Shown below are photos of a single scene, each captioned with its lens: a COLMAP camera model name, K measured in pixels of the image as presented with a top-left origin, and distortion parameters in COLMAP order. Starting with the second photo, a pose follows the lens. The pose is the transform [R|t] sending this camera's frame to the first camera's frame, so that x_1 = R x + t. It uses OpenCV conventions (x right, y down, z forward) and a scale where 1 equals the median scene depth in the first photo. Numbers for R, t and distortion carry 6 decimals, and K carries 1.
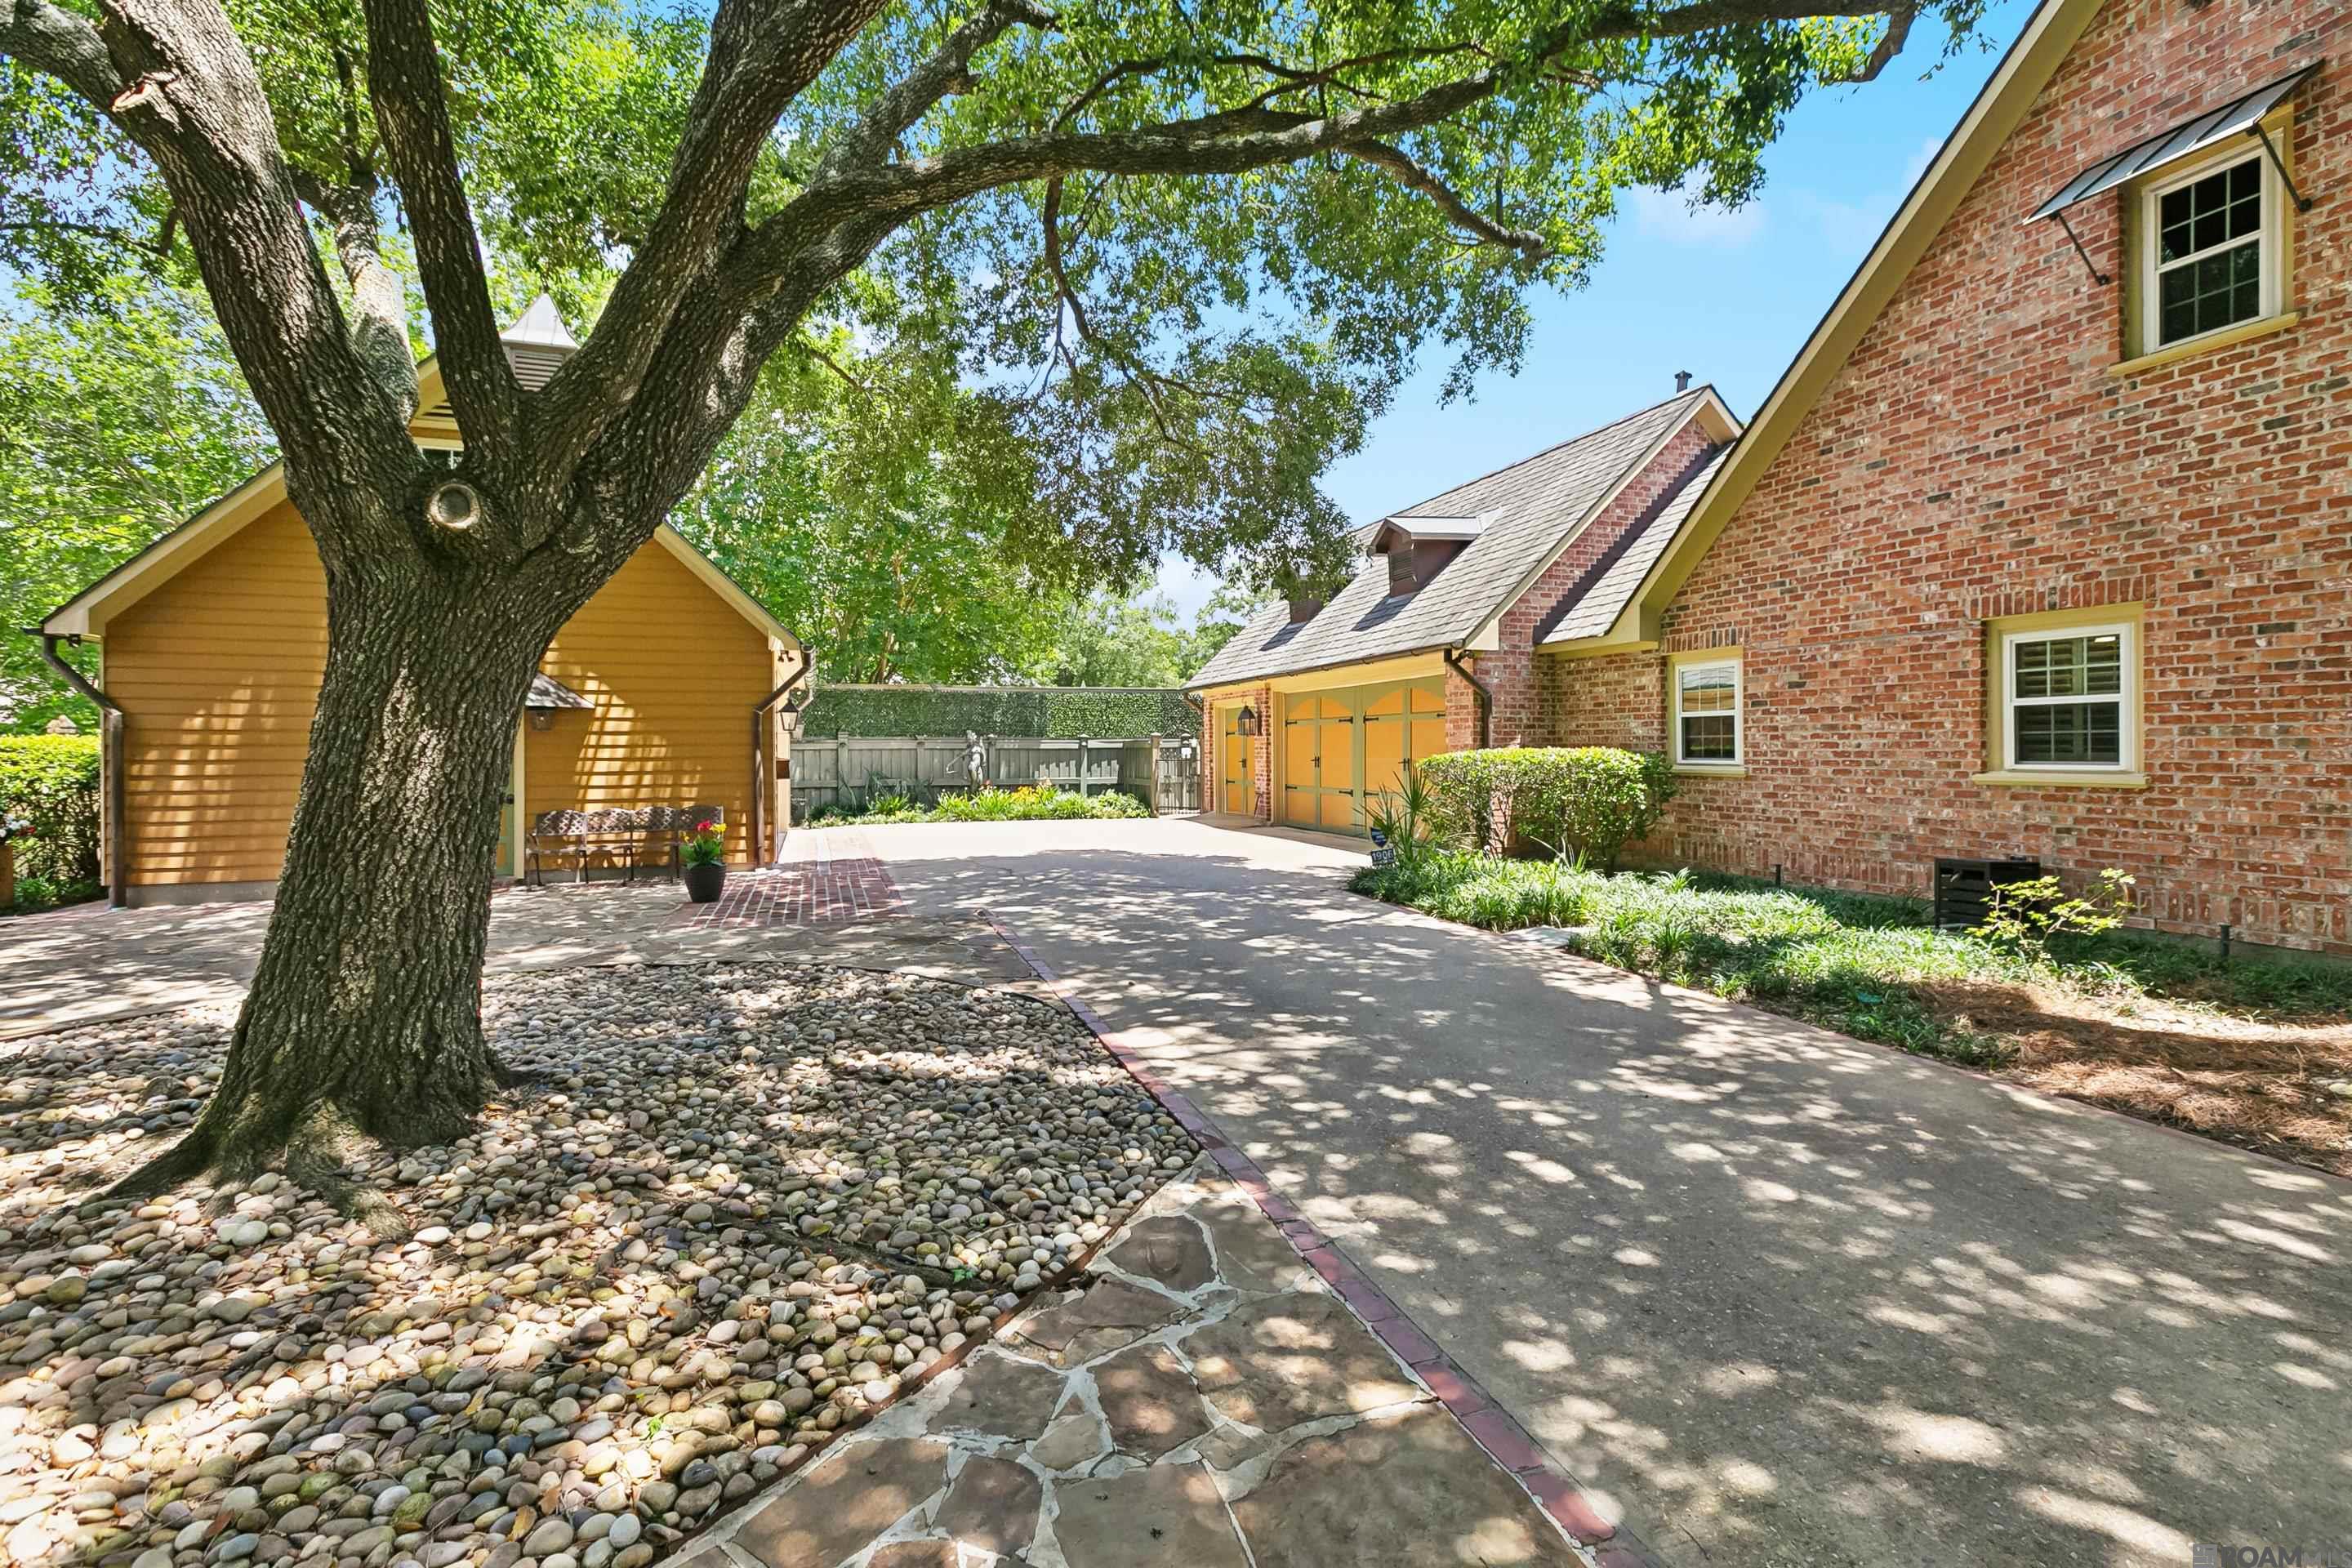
lens RADIAL K [[1074.9, 0, 1174.5], [0, 1074.9, 767.1], [0, 0, 1]] dist [-0.005353, -0.000444]
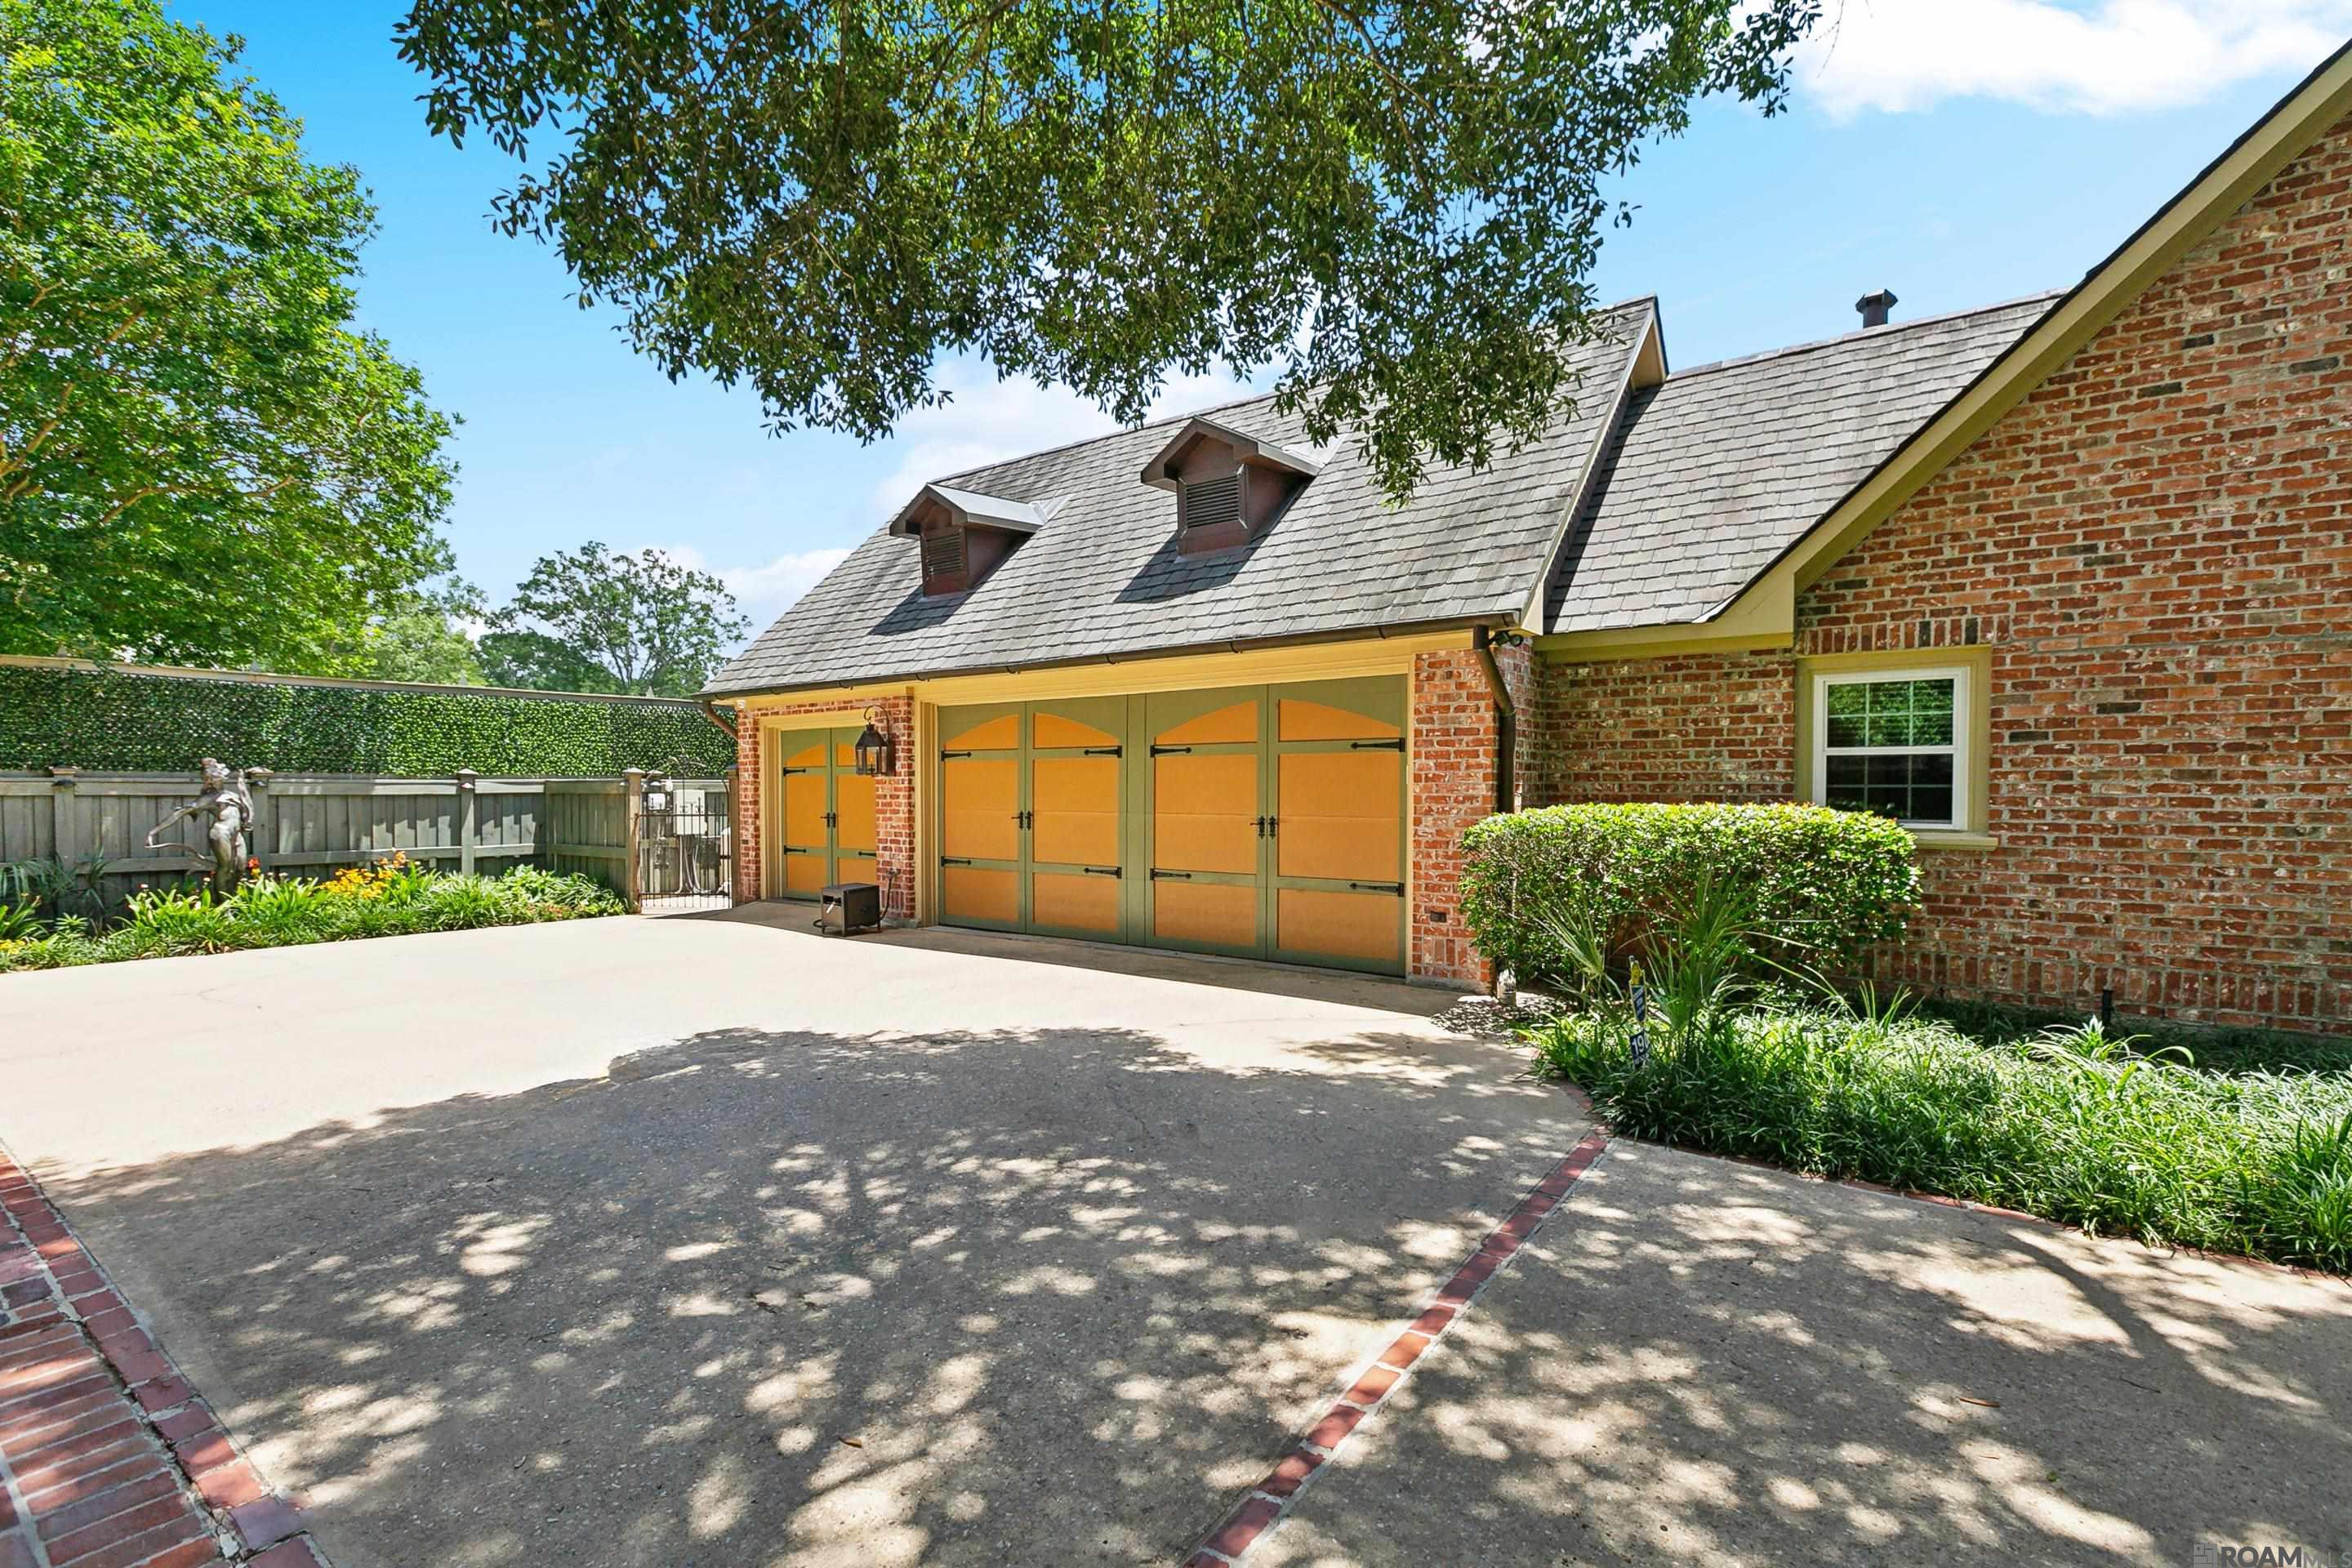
lens RADIAL K [[1074.9, 0, 1210.5], [0, 1074.9, 843.2], [0, 0, 1]] dist [-0.005353, -0.000444]
pose [[0.813067, -0.021153, 0.581786, -0.146876], [0.004434, 0.999536, 0.030145, -0.010769], [-0.582154, -0.021930, 0.812783, 0.488837]]
